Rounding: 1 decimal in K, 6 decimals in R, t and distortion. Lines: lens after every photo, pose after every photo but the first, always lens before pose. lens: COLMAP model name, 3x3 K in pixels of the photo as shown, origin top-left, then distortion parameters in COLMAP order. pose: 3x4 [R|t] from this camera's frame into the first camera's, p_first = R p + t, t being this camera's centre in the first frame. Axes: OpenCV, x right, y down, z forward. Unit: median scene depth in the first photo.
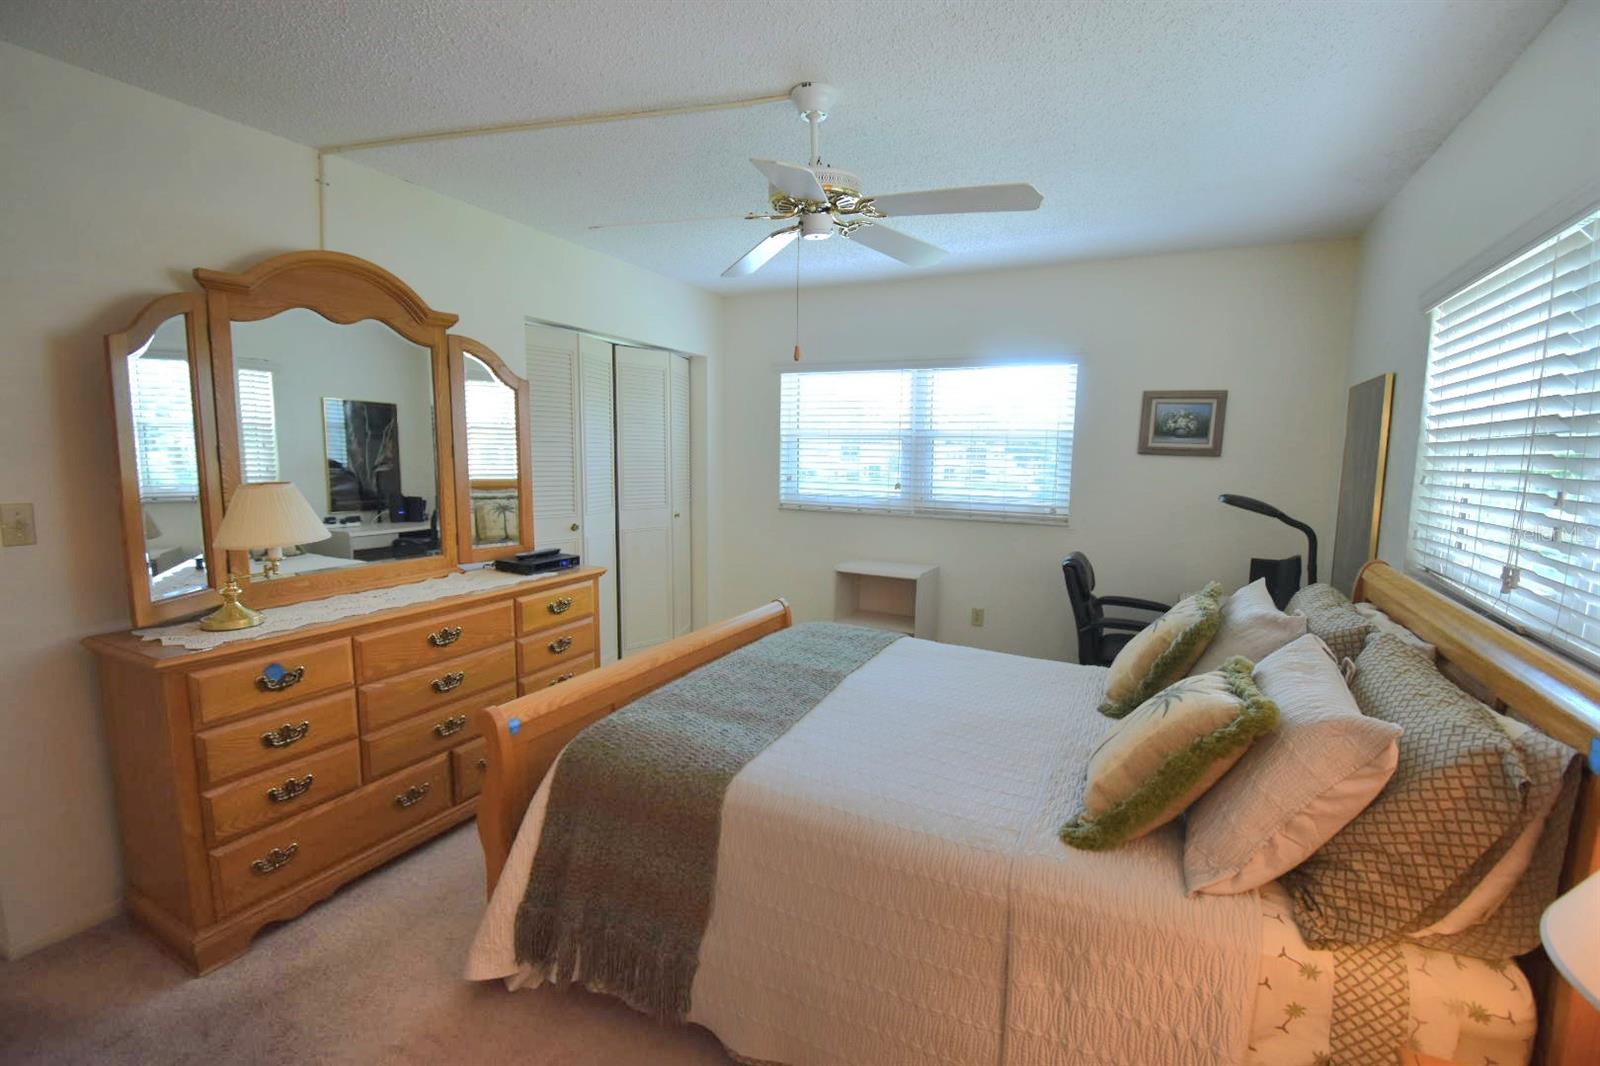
lens RADIAL K [[712.2, 0, 805.8], [0, 712.2, 537.4], [0, 0, 1]] dist [0.016758, -0.023562]
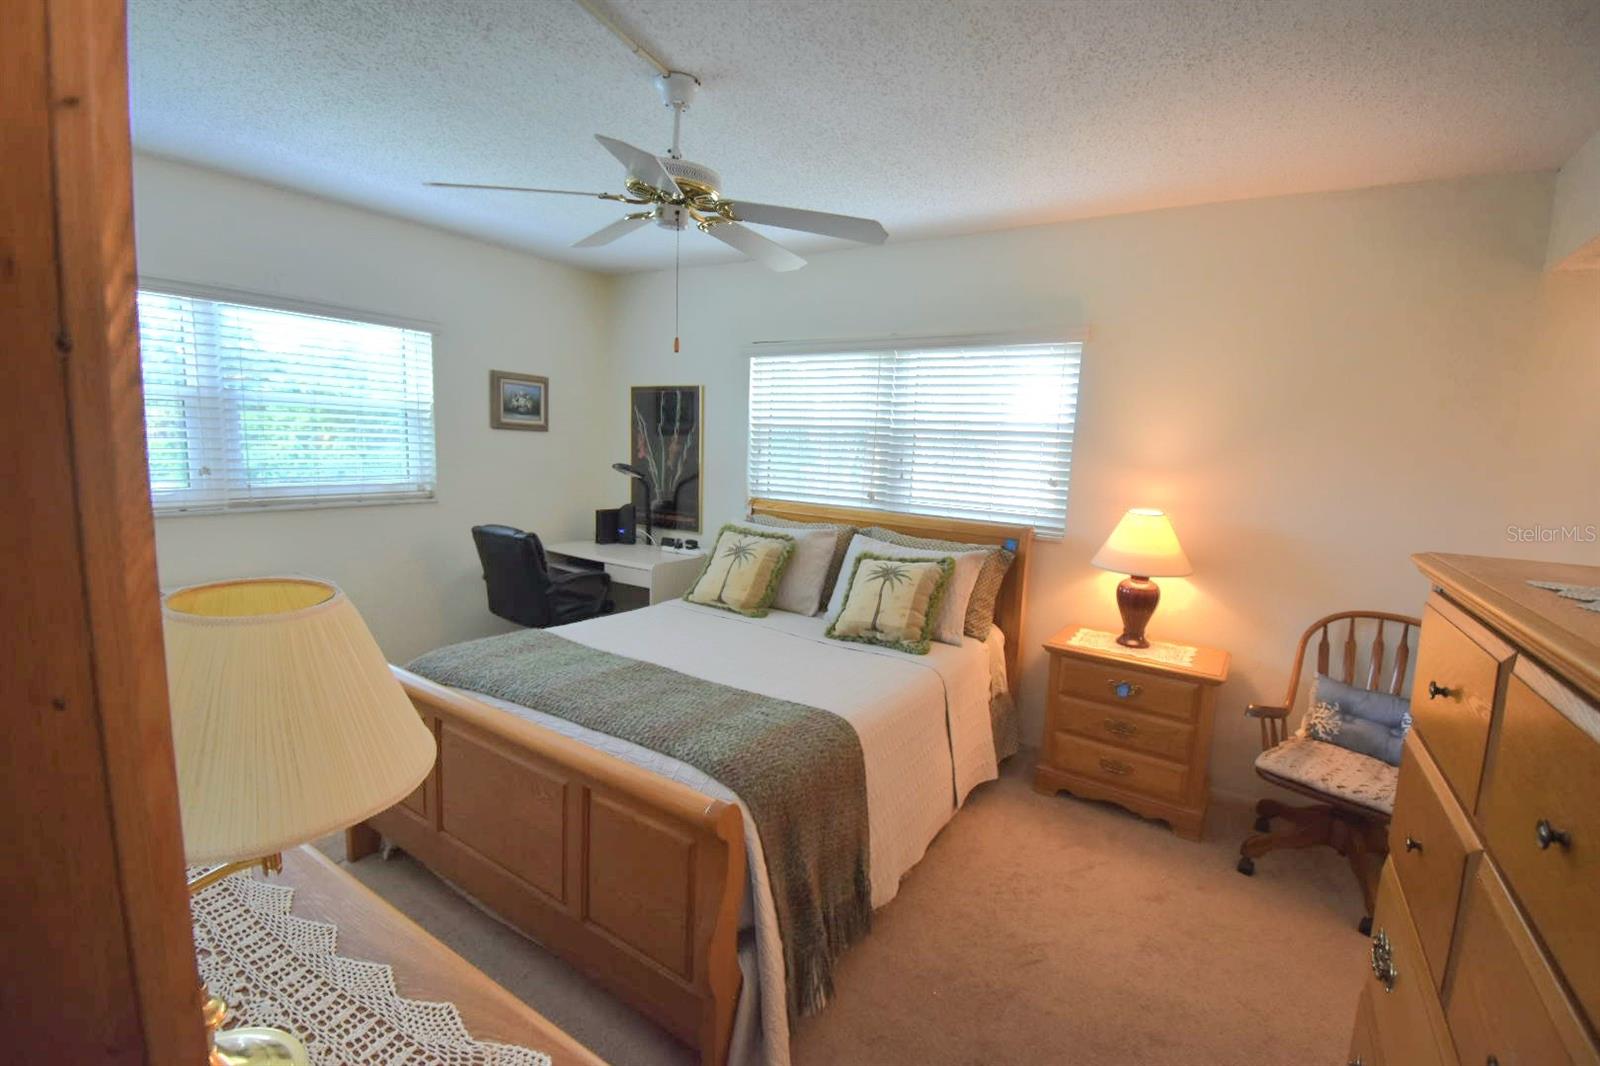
lens RADIAL K [[711.7, 0, 804.8], [0, 711.7, 537.0], [0, 0, 1]] dist [0.018882, -0.027120]
pose [[0.102107, -0.142146, 0.984565, -0.587645], [0.087678, 0.987172, 0.133429, -0.059941], [-0.990902, 0.072700, 0.113261, 0.441646]]
